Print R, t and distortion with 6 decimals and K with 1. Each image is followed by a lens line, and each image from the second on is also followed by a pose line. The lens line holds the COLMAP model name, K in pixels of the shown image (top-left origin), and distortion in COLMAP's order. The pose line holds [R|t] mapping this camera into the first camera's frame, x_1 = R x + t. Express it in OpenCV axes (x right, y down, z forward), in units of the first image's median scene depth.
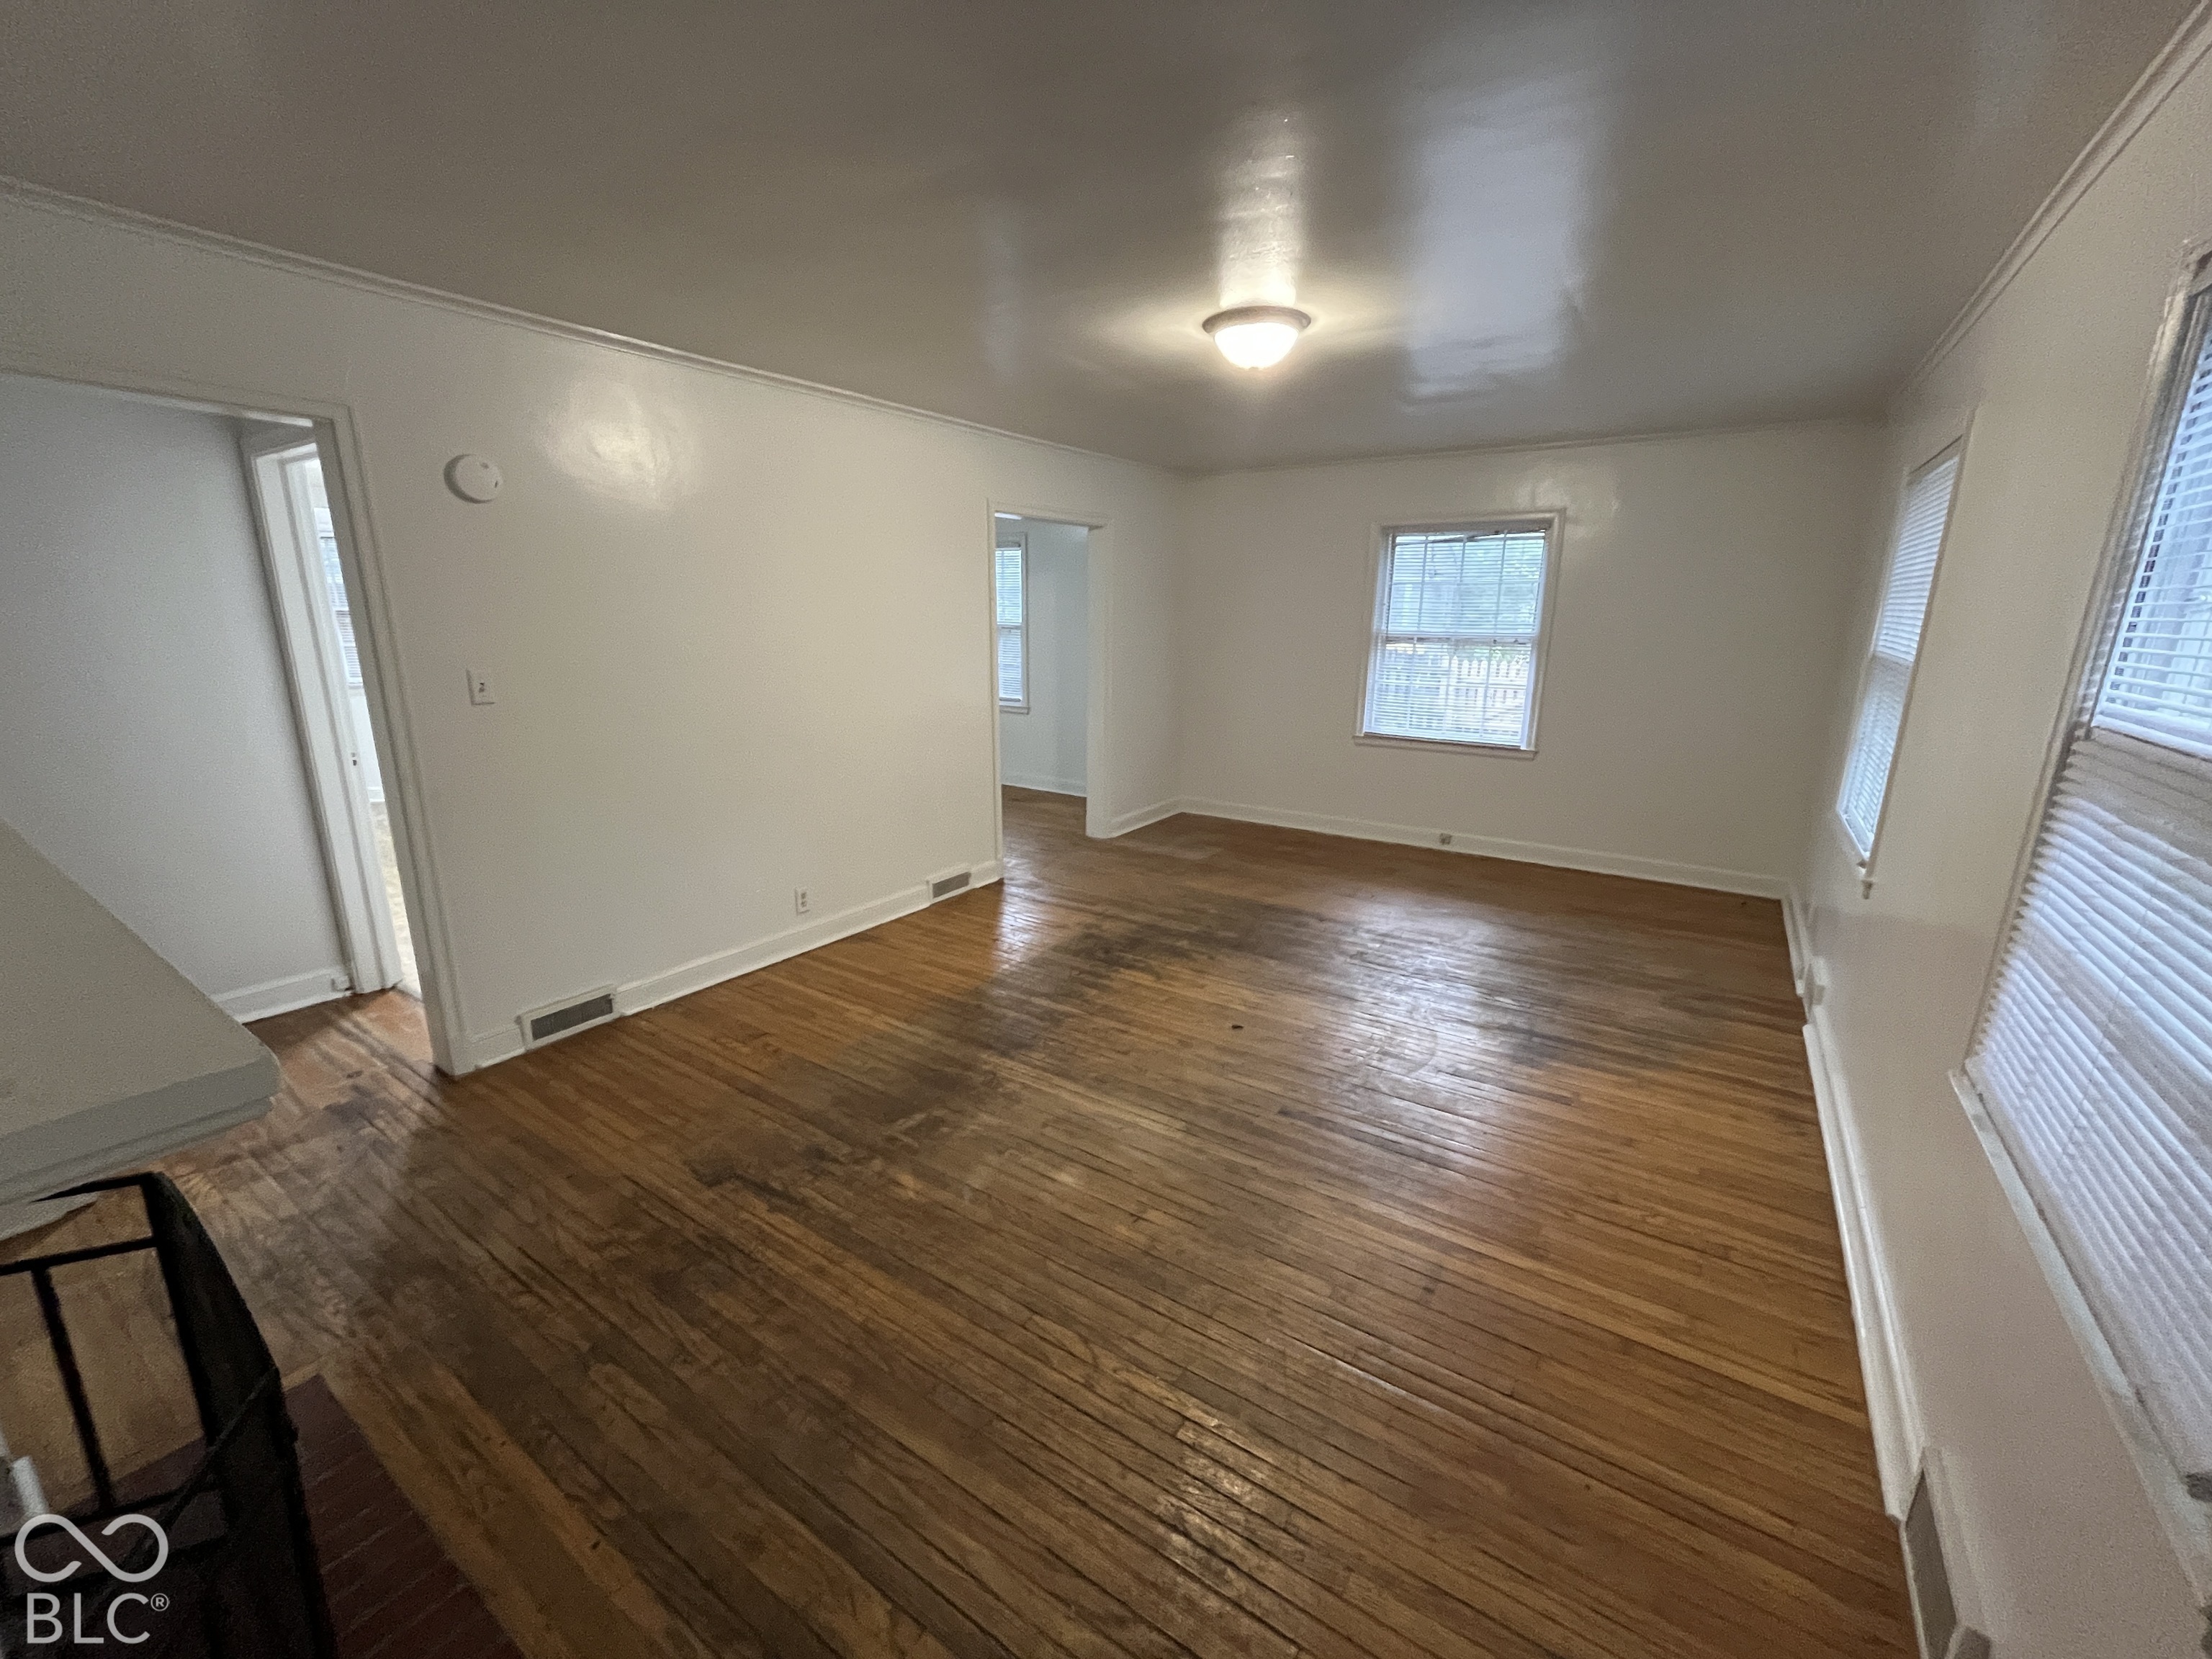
lens RADIAL K [[892.0, 0, 1119.8], [0, 892.0, 830.5], [0, 0, 1]] dist [-0.002104, -0.000892]
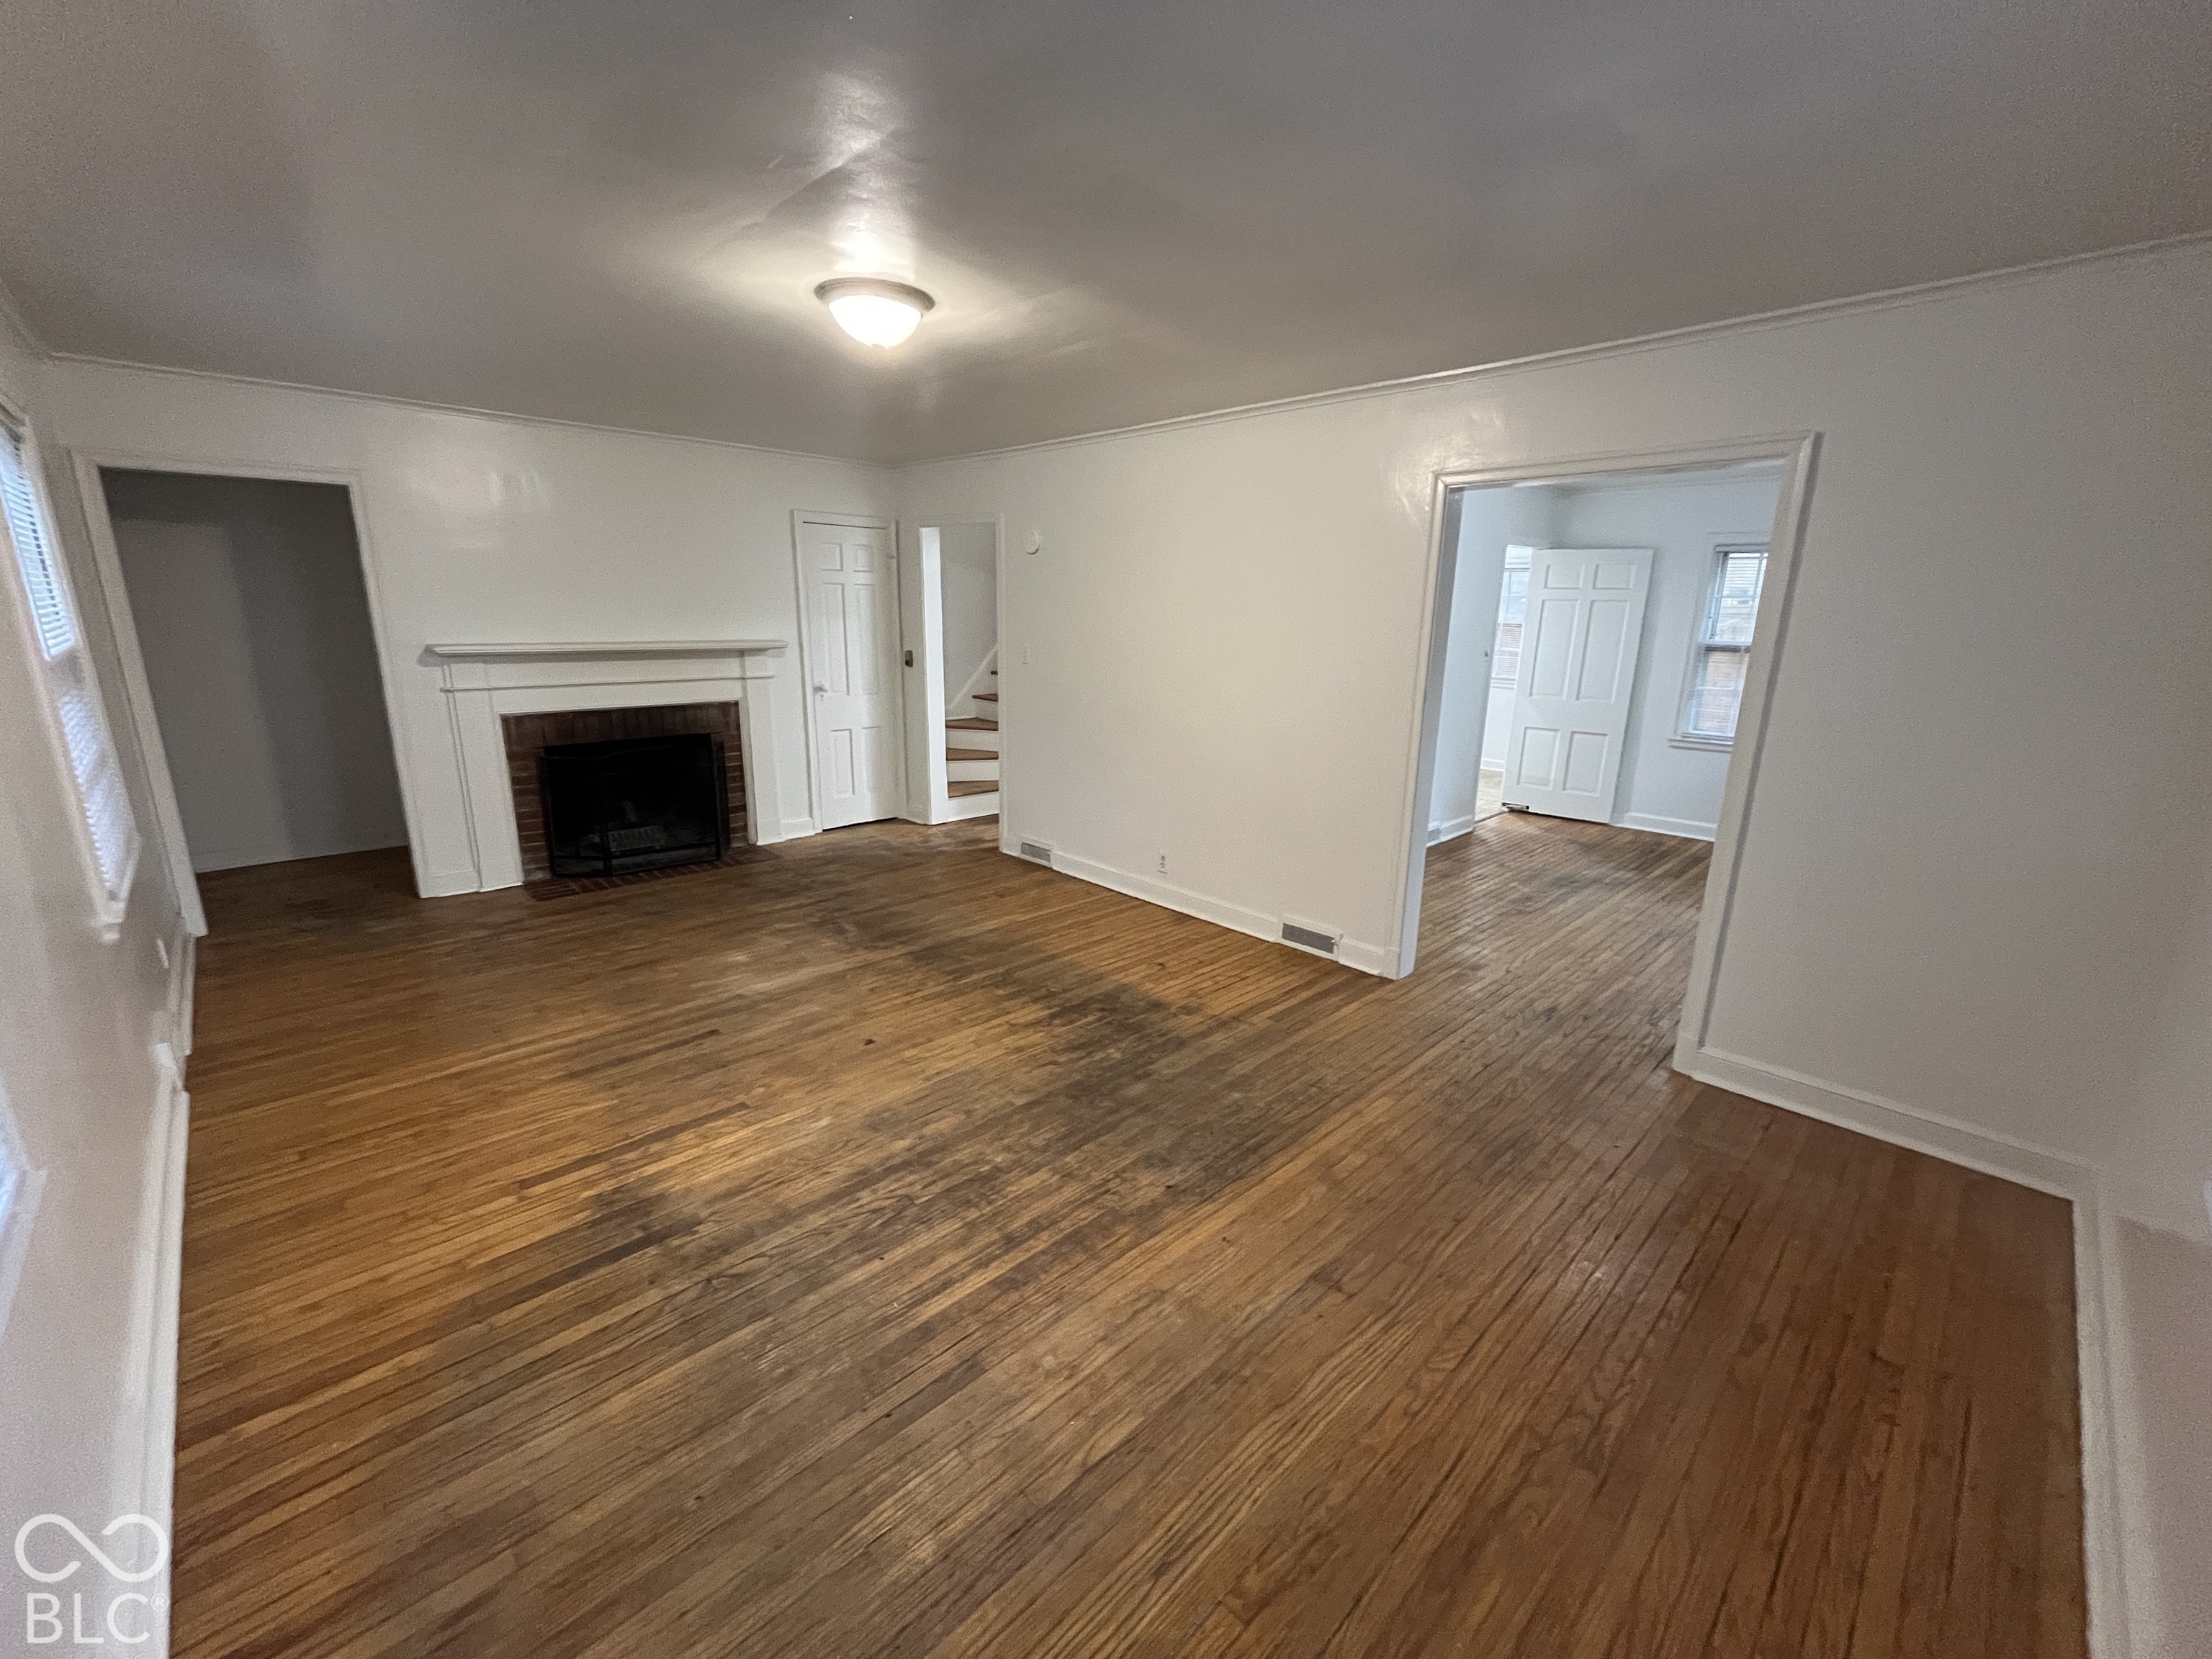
lens RADIAL K [[892.0, 0, 1123.0], [0, 892.0, 829.6], [0, 0, 1]] dist [-0.002104, -0.000892]
pose [[-0.200248, 0.226593, -0.953182, 0.957082], [-0.255296, 0.927211, 0.274052, -0.336863], [0.945899, 0.298222, -0.127824, 1.318767]]
